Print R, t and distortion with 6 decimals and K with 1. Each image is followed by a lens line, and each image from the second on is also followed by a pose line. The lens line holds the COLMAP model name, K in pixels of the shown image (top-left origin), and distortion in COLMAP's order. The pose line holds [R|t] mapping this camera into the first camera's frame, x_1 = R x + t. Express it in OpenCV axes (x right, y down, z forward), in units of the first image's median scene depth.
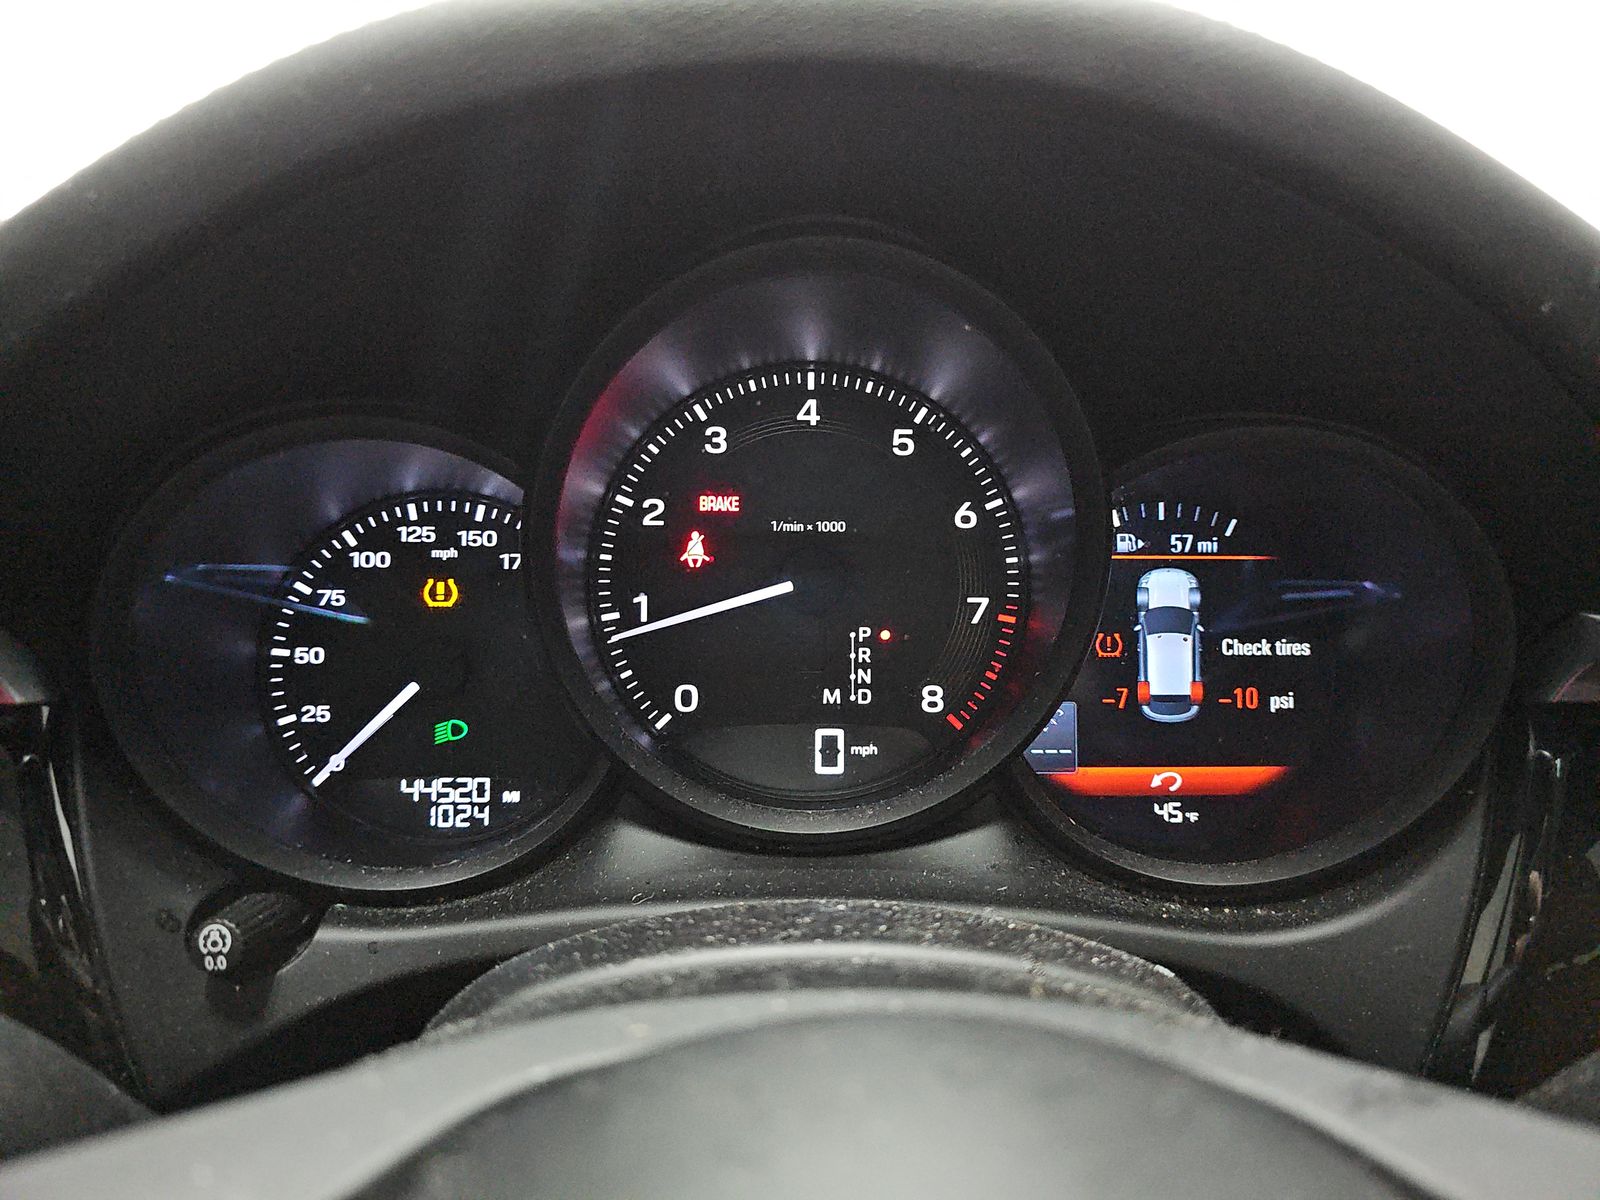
lens RADIAL K [[1047.5, 0, 800.0], [0, 1047.5, 600.0], [0, 0, 1]] dist [0.016051, -0.004156]
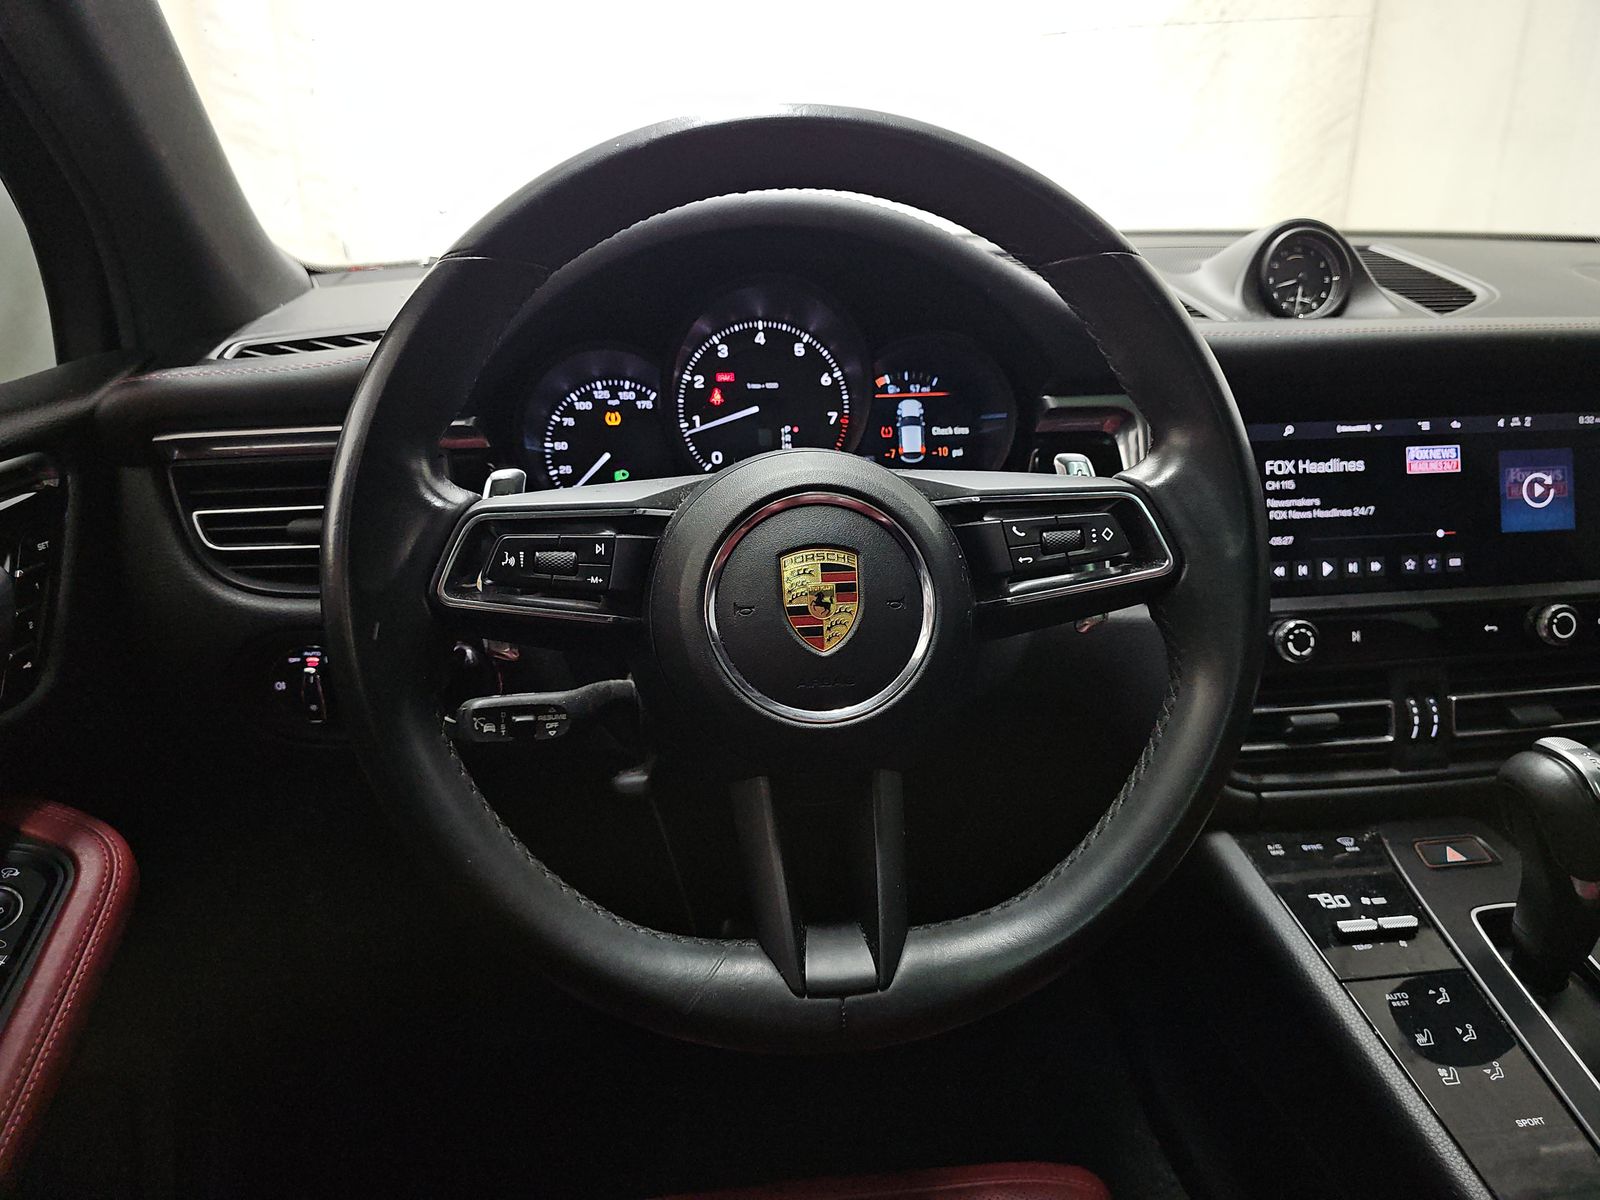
lens RADIAL K [[1047.5, 0, 800.0], [0, 1047.5, 600.0], [0, 0, 1]] dist [0.016051, -0.004156]
pose [[0.994609, -0.051791, 0.089836, -0.150839], [0.045262, 0.996286, 0.073248, 0.253392], [-0.093296, -0.068787, 0.993259, -1.479022]]
